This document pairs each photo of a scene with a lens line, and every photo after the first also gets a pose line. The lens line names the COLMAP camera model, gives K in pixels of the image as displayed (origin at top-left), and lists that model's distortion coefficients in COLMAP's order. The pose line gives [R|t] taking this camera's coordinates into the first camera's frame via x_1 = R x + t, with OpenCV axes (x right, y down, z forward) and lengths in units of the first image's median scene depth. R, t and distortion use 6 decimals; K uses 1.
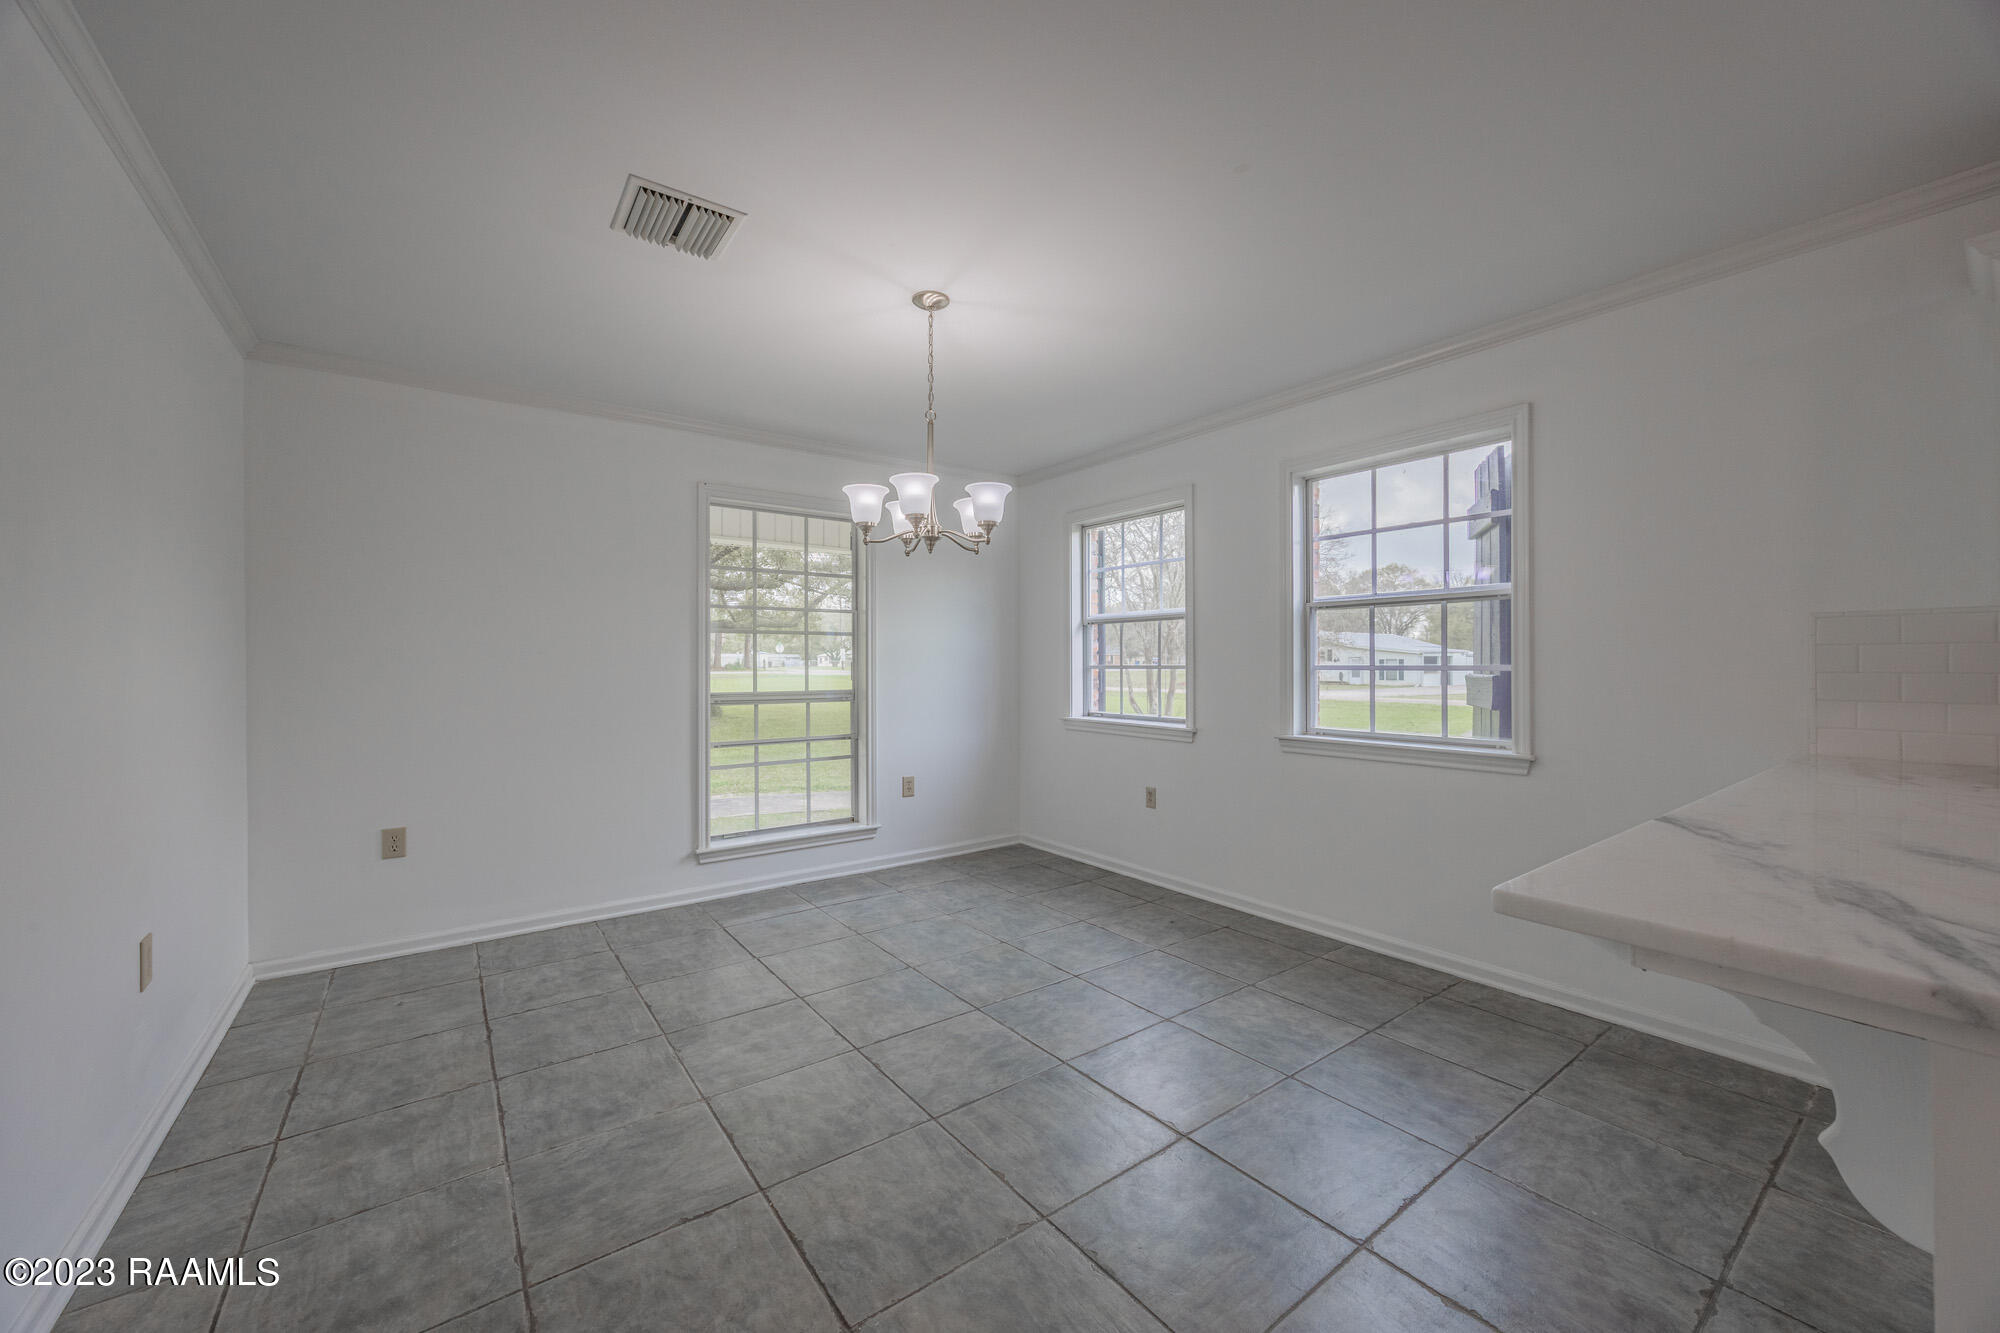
lens RADIAL K [[762.1, 0, 1005.2], [0, 762.1, 668.7], [0, 0, 1]] dist [-0.004033, 0.000852]
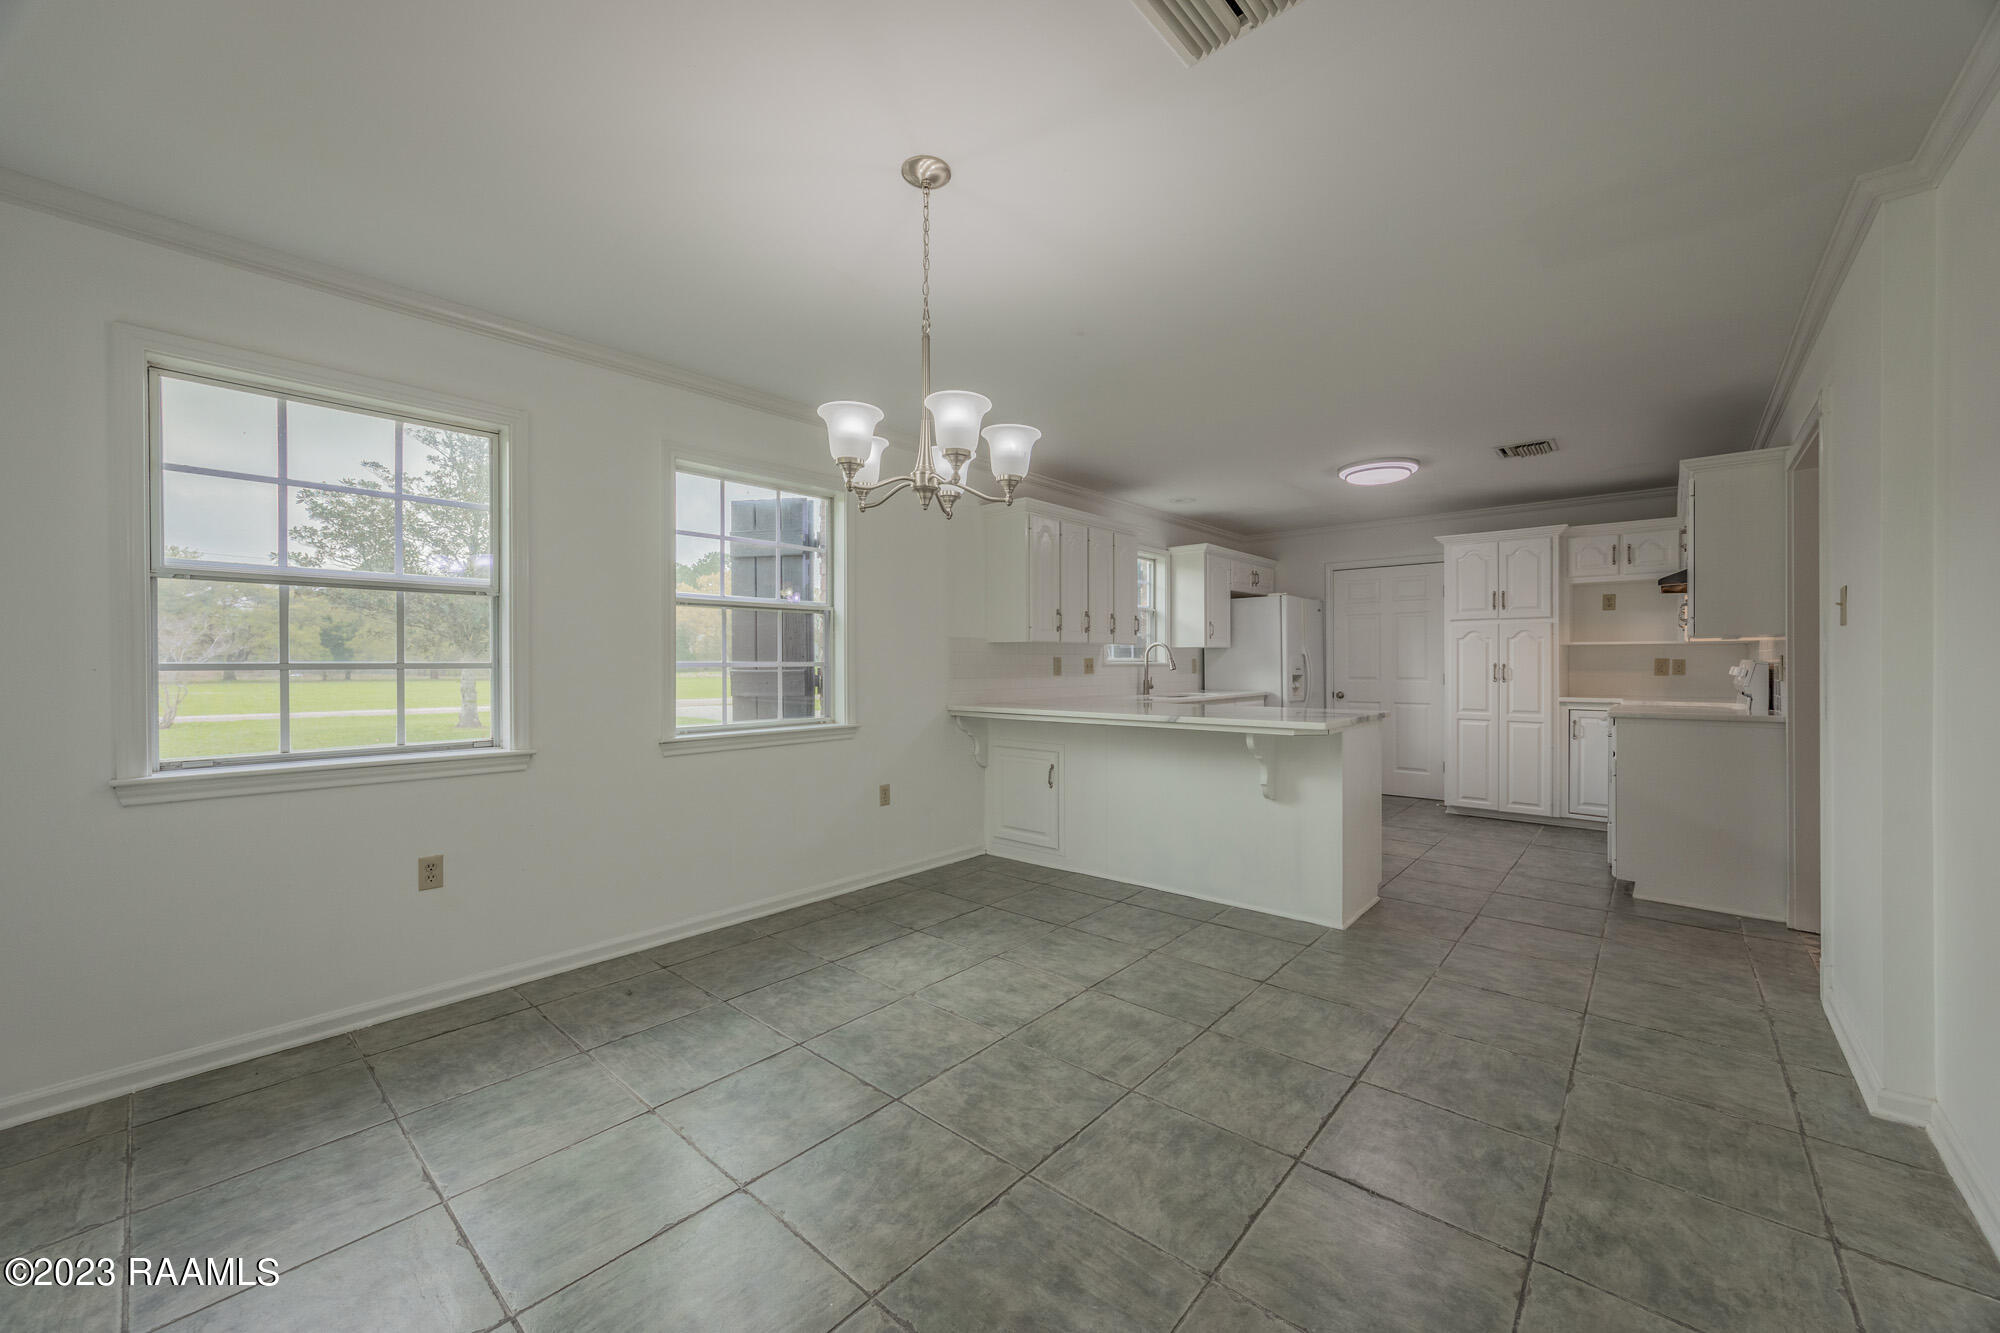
lens RADIAL K [[762.1, 0, 1005.9], [0, 762.1, 661.2], [0, 0, 1]] dist [-0.004033, 0.000852]
pose [[-0.211398, 0.005818, 0.977383, -0.737426], [0.006648, 0.999968, -0.004515, 0.001664], [-0.977377, 0.005543, -0.211430, 0.942328]]
